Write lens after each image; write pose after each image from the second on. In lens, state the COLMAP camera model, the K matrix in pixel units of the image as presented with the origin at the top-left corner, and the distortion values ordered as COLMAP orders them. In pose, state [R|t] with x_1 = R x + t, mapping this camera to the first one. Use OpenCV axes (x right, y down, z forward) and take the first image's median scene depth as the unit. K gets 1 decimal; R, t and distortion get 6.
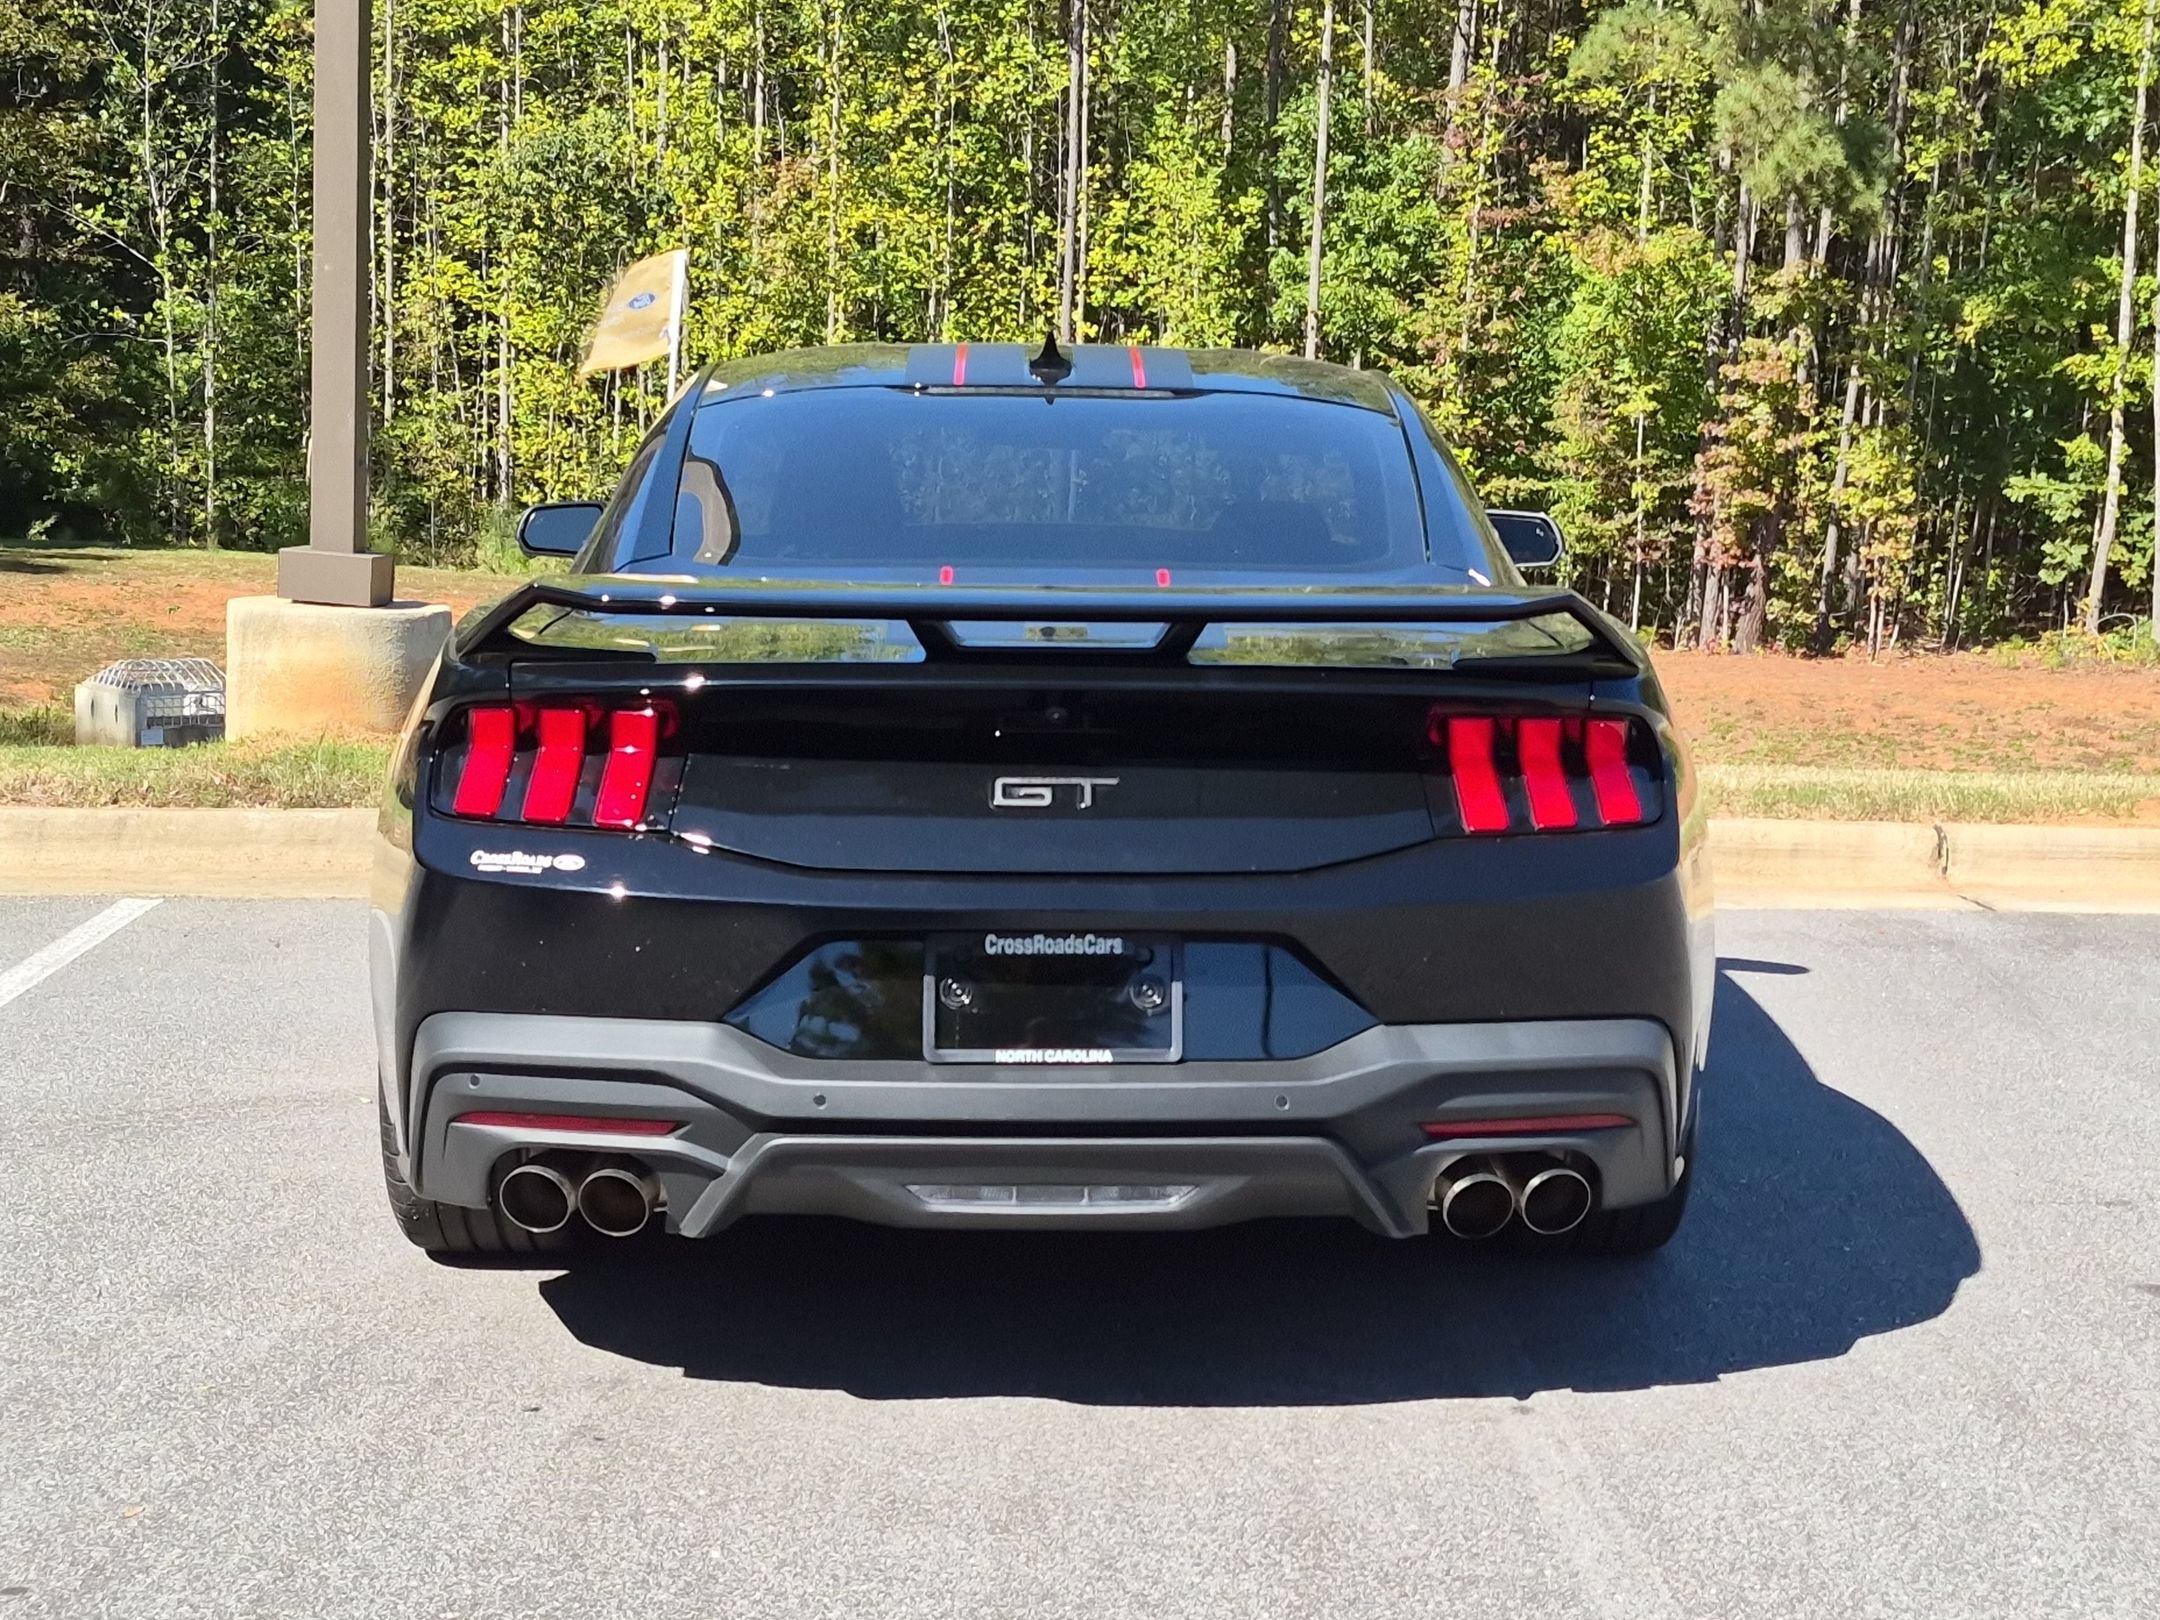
lens RADIAL K [[3233.1, 0, 1148.0], [0, 3233.1, 863.5], [0, 0, 1]] dist [0.178696, -0.446372]
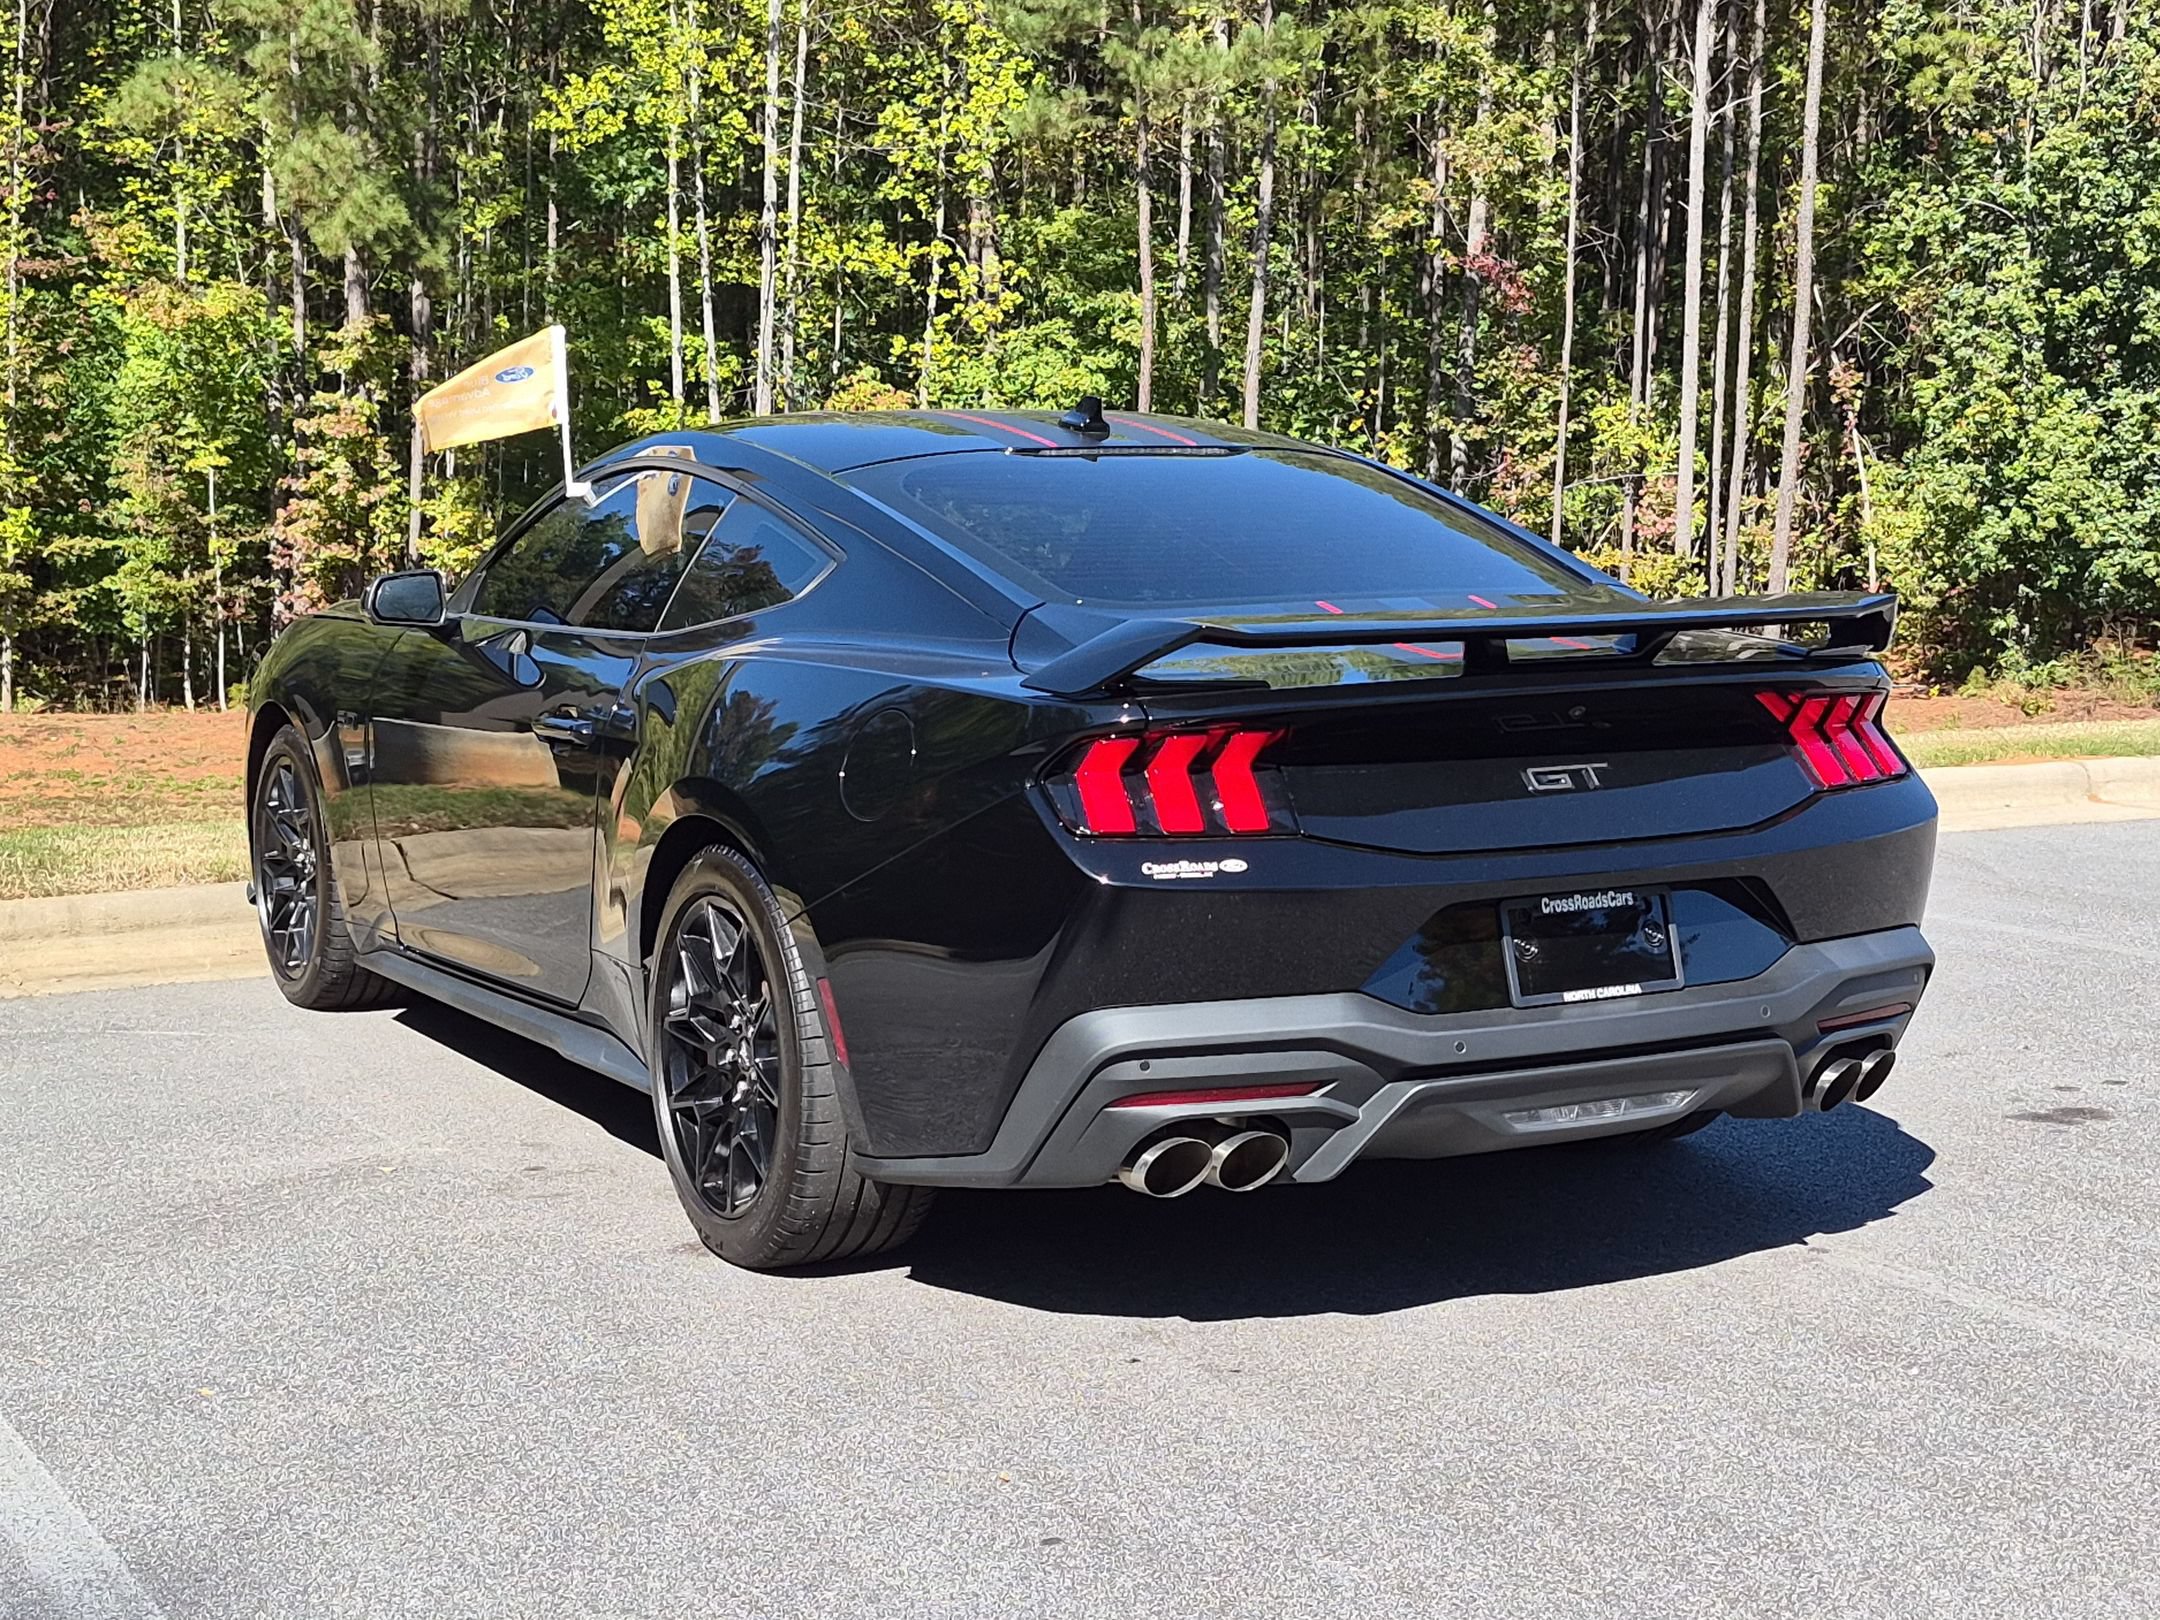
lens RADIAL K [[3216.4, 0, 1150.4], [0, 3216.4, 820.4], [0, 0, 1]] dist [0.187350, -0.474259]
pose [[0.887722, -0.073813, 0.454424, -0.053848], [0.086551, 0.996221, -0.007261, -0.000793], [-0.452170, 0.045777, 0.890756, -0.000285]]
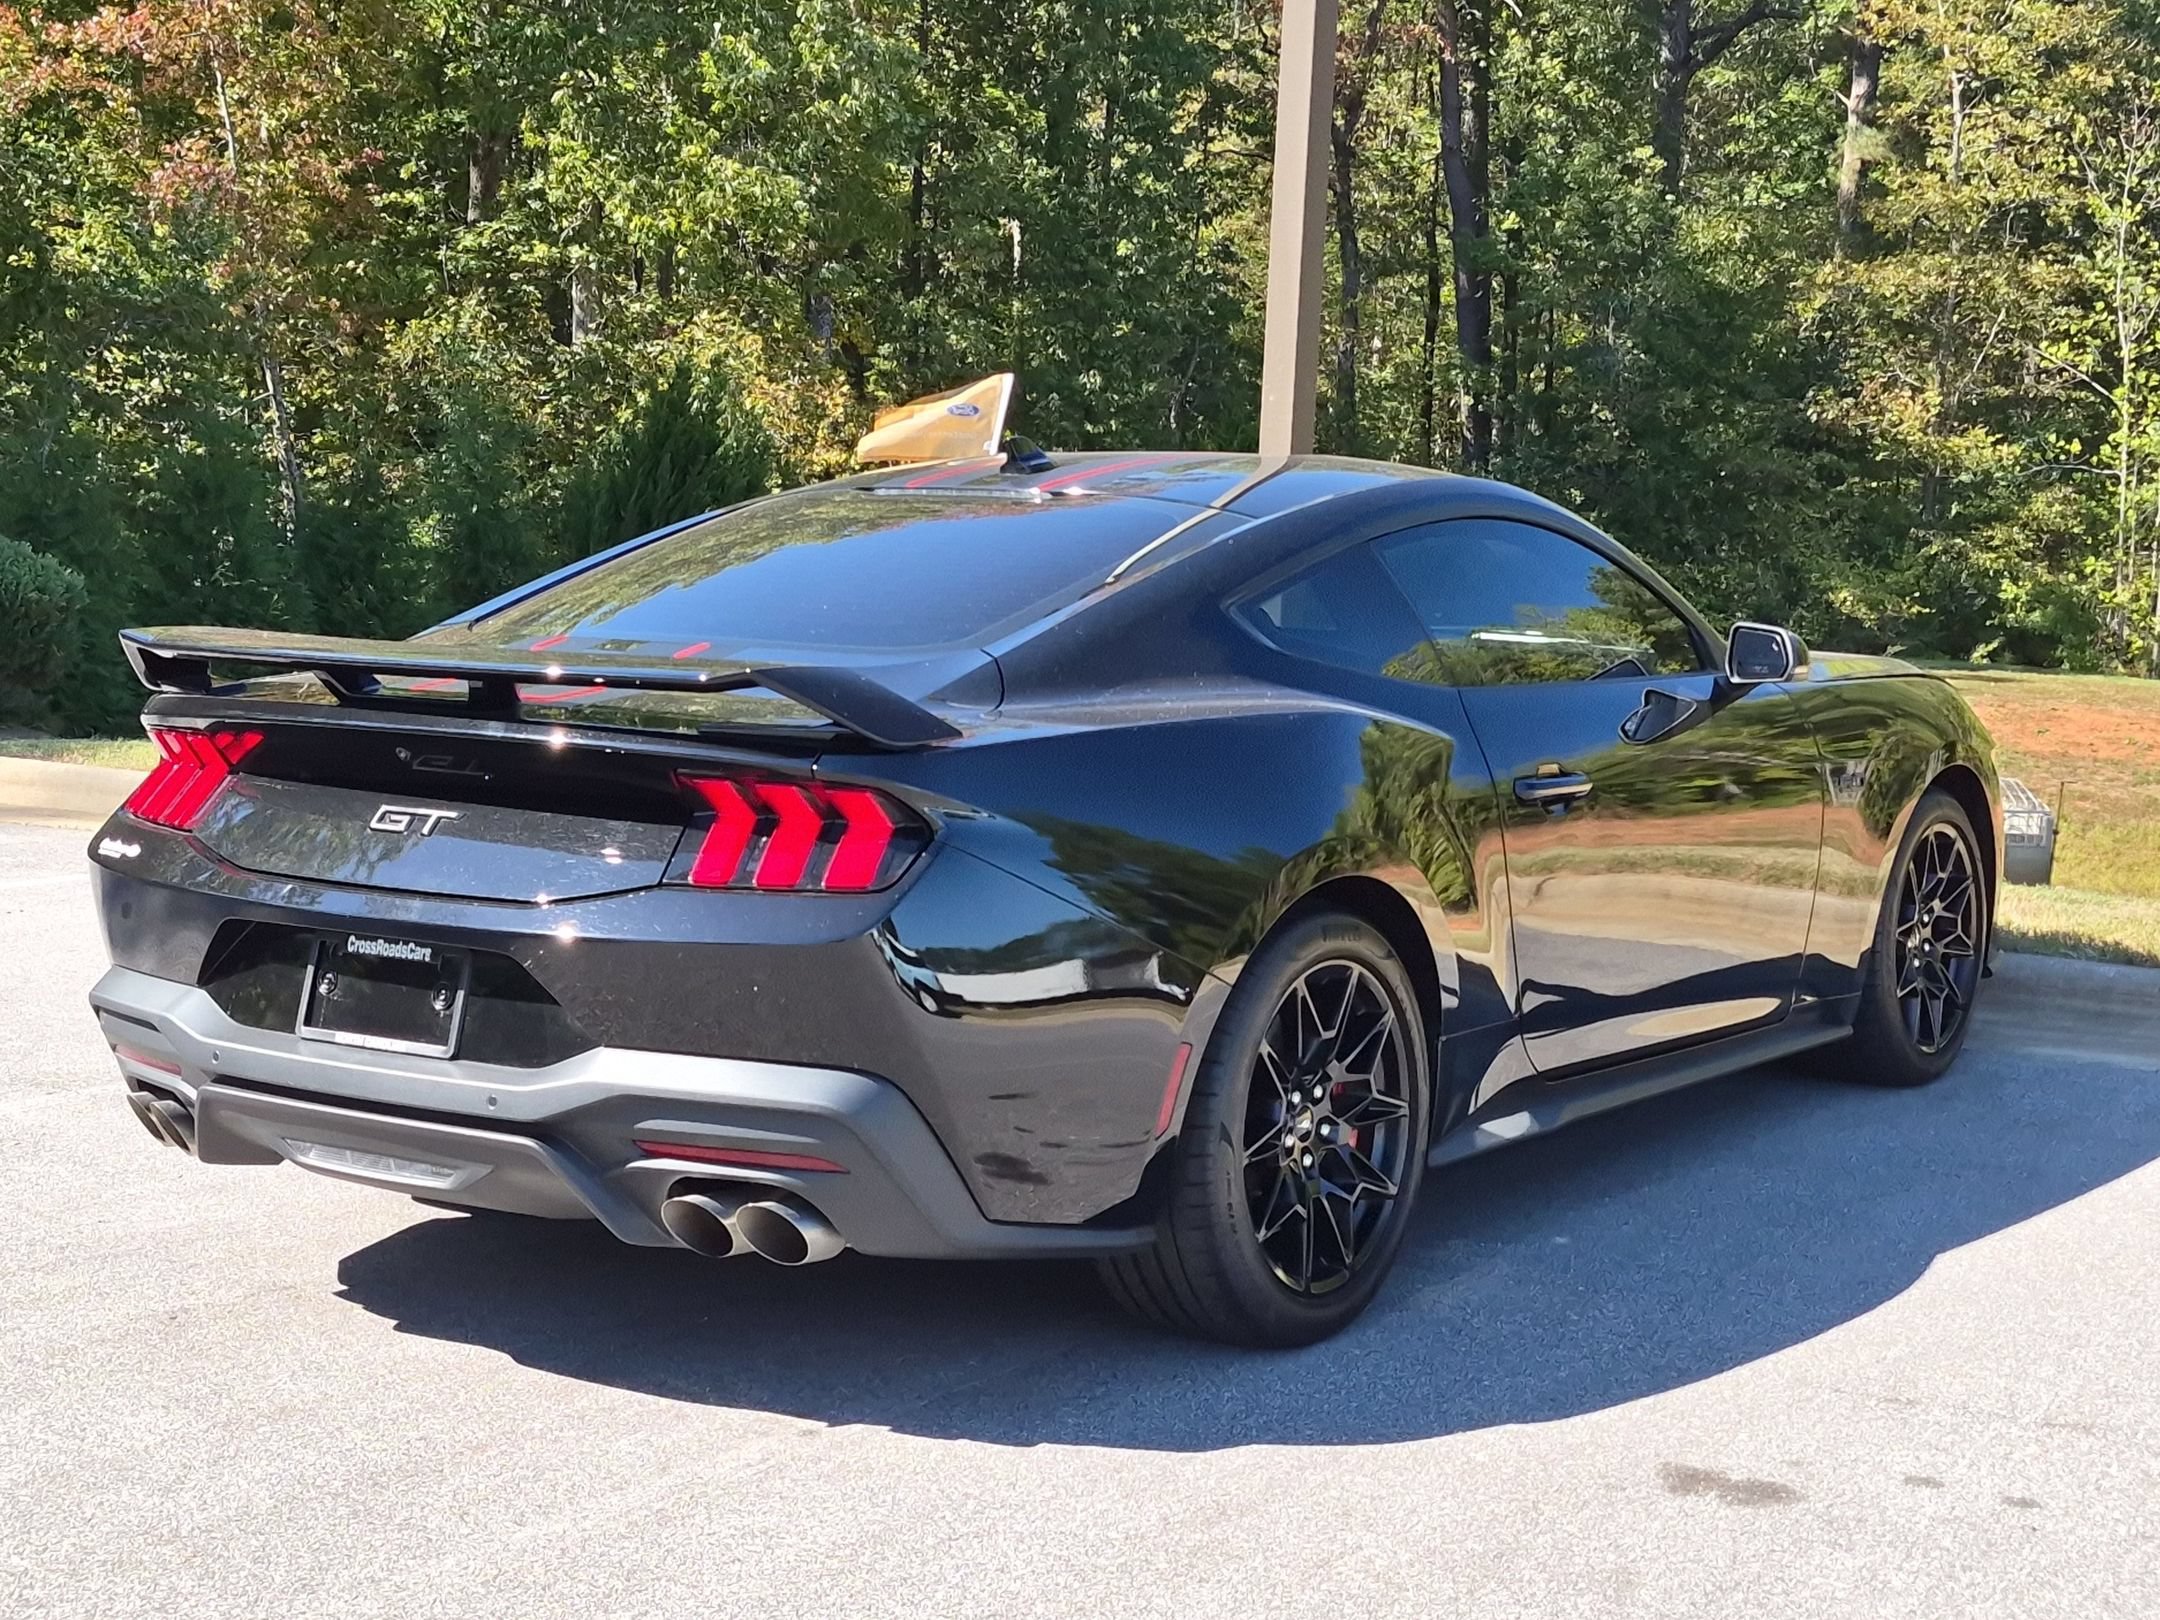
lens RADIAL K [[3216.4, 0, 1150.4], [0, 3216.4, 820.4], [0, 0, 1]] dist [0.187350, -0.474259]
pose [[0.812120, 0.065939, -0.579753, 0.065478], [-0.096055, 0.995147, -0.021371, -0.001695], [0.575530, 0.073044, 0.814512, 0.014502]]
